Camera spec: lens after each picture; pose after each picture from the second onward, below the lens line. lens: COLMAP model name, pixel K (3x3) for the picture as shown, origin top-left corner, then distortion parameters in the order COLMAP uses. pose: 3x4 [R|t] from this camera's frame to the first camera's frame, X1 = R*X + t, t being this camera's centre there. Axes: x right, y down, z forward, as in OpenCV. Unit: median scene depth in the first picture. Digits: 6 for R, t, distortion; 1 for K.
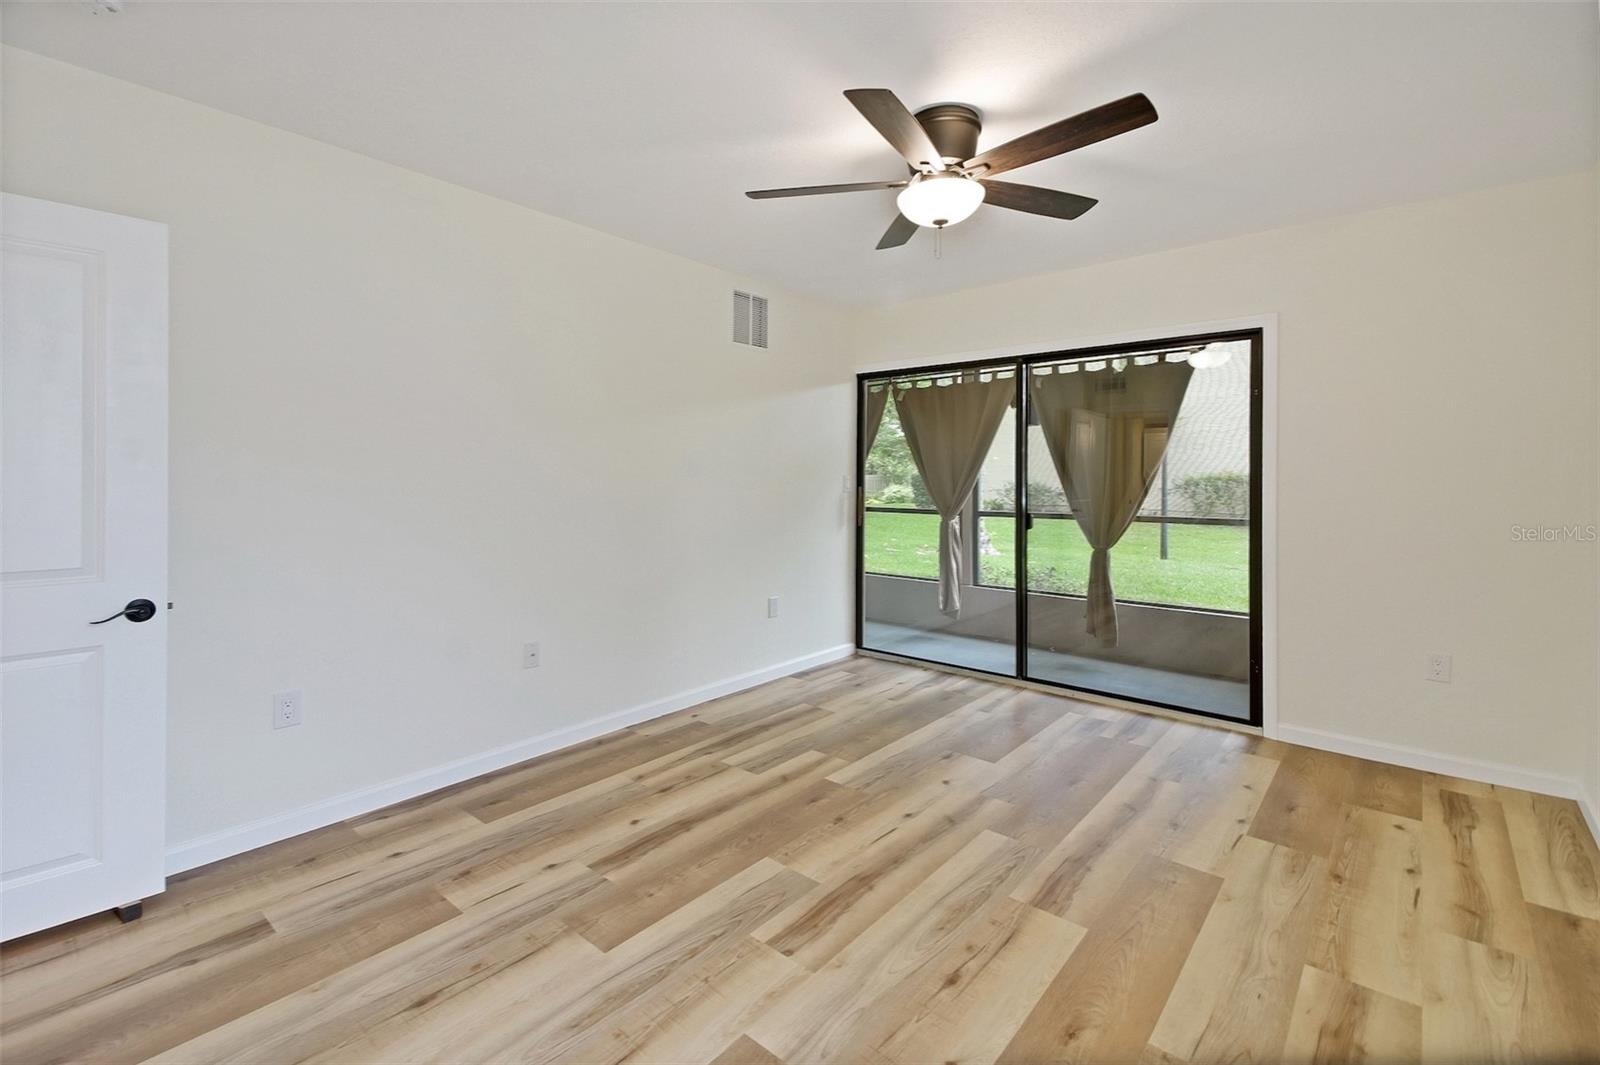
lens RADIAL K [[704.0, 0, 800.1], [0, 704.0, 490.0], [0, 0, 1]] dist [0.044737, -0.022199]
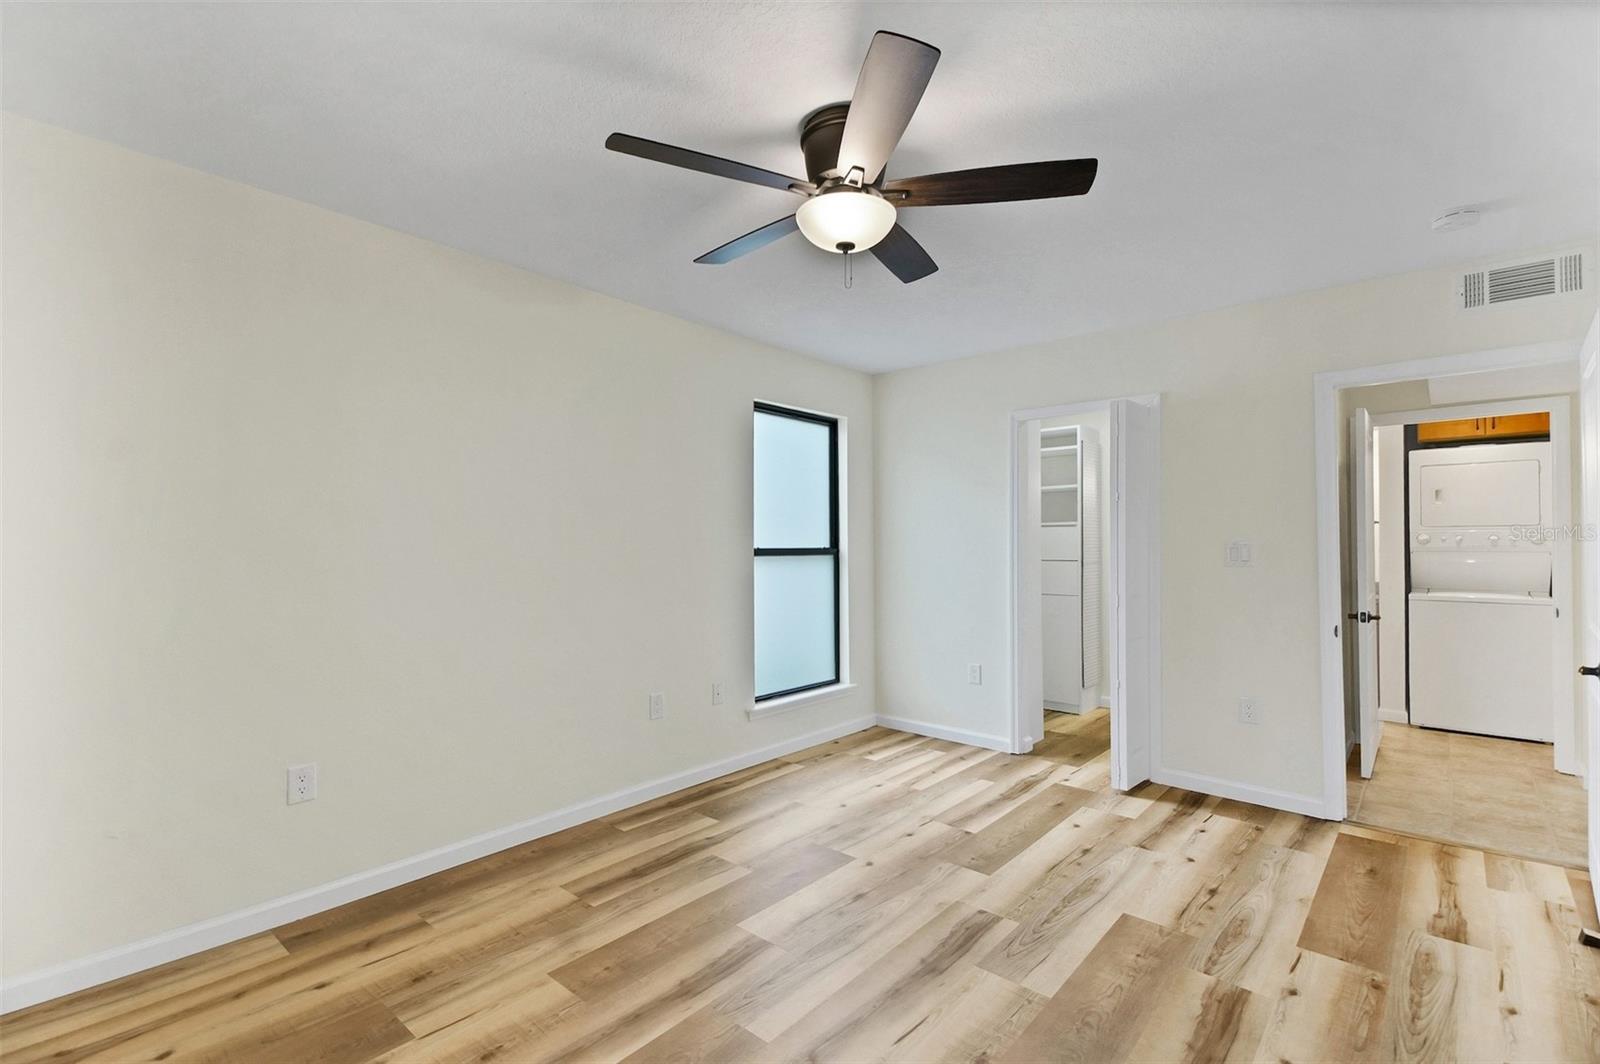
lens RADIAL K [[704.0, 0, 800.1], [0, 704.0, 489.5], [0, 0, 1]] dist [0.044737, -0.022199]
pose [[-0.999912, -0.001315, 0.013178, 0.268916], [-0.001979, 0.998724, -0.050471, -0.046941], [-0.013095, -0.050492, -0.998639, 2.116047]]
